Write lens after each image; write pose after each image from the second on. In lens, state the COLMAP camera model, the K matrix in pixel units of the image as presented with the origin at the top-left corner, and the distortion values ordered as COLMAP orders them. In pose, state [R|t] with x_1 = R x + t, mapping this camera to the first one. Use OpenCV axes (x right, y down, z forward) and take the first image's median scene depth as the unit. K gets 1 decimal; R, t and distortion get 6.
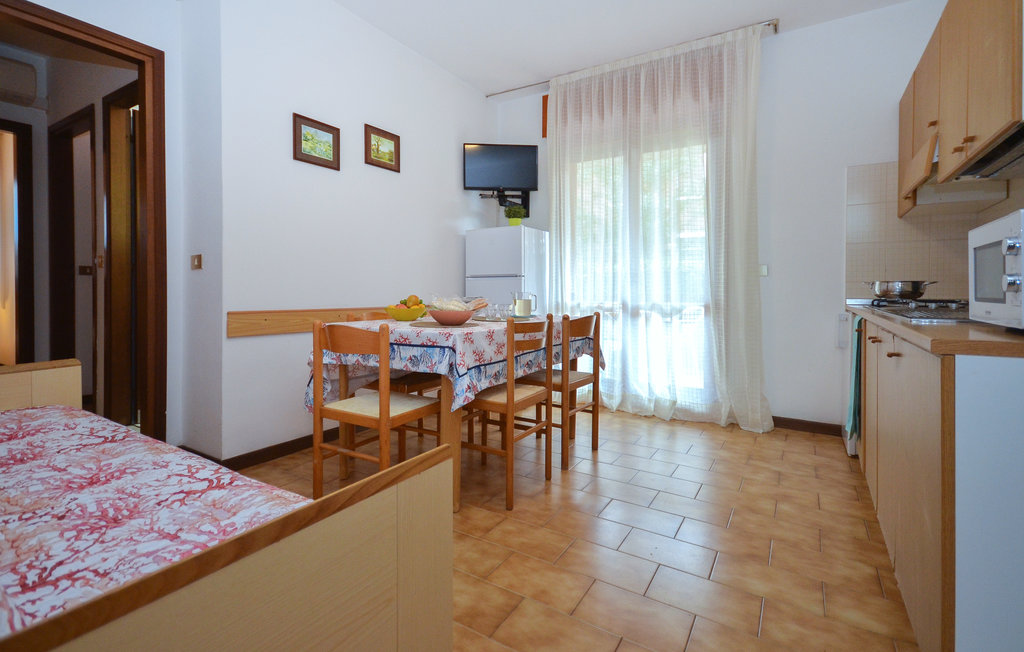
lens RADIAL K [[632.7, 0, 490.6], [0, 632.7, 294.5], [0, 0, 1]] dist [0.036728, -0.020529]
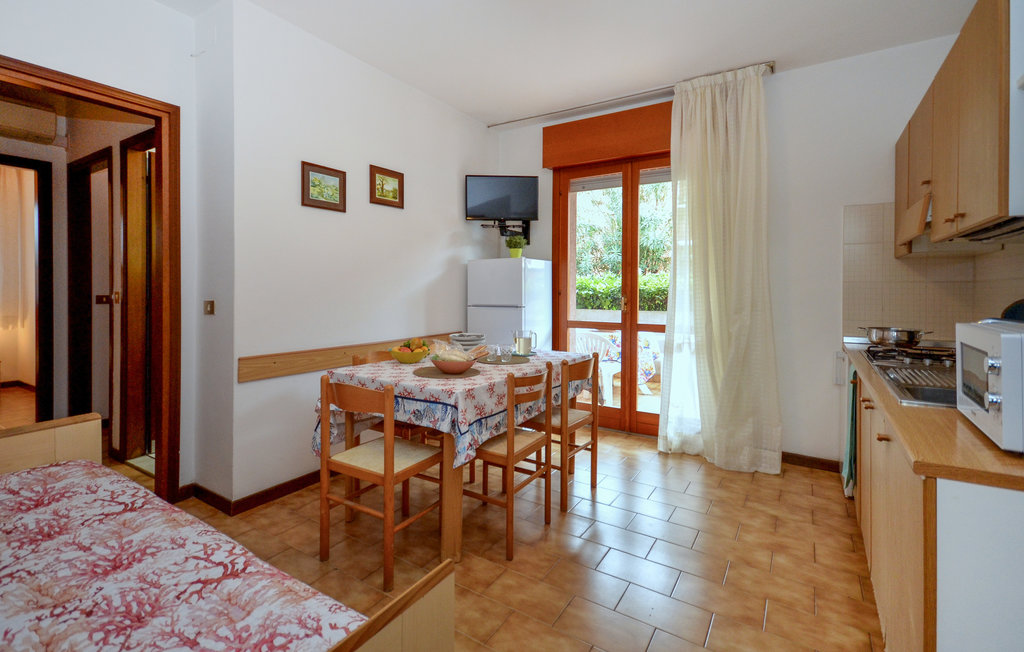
lens RADIAL K [[632.7, 0, 477.4], [0, 632.7, 262.2], [0, 0, 1]] dist [0.036728, -0.020529]
pose [[0.999708, 0.000707, -0.024167, 0.001919], [-0.000808, 0.999991, -0.004190, -0.124231], [0.024164, 0.004209, 0.999699, -0.030369]]
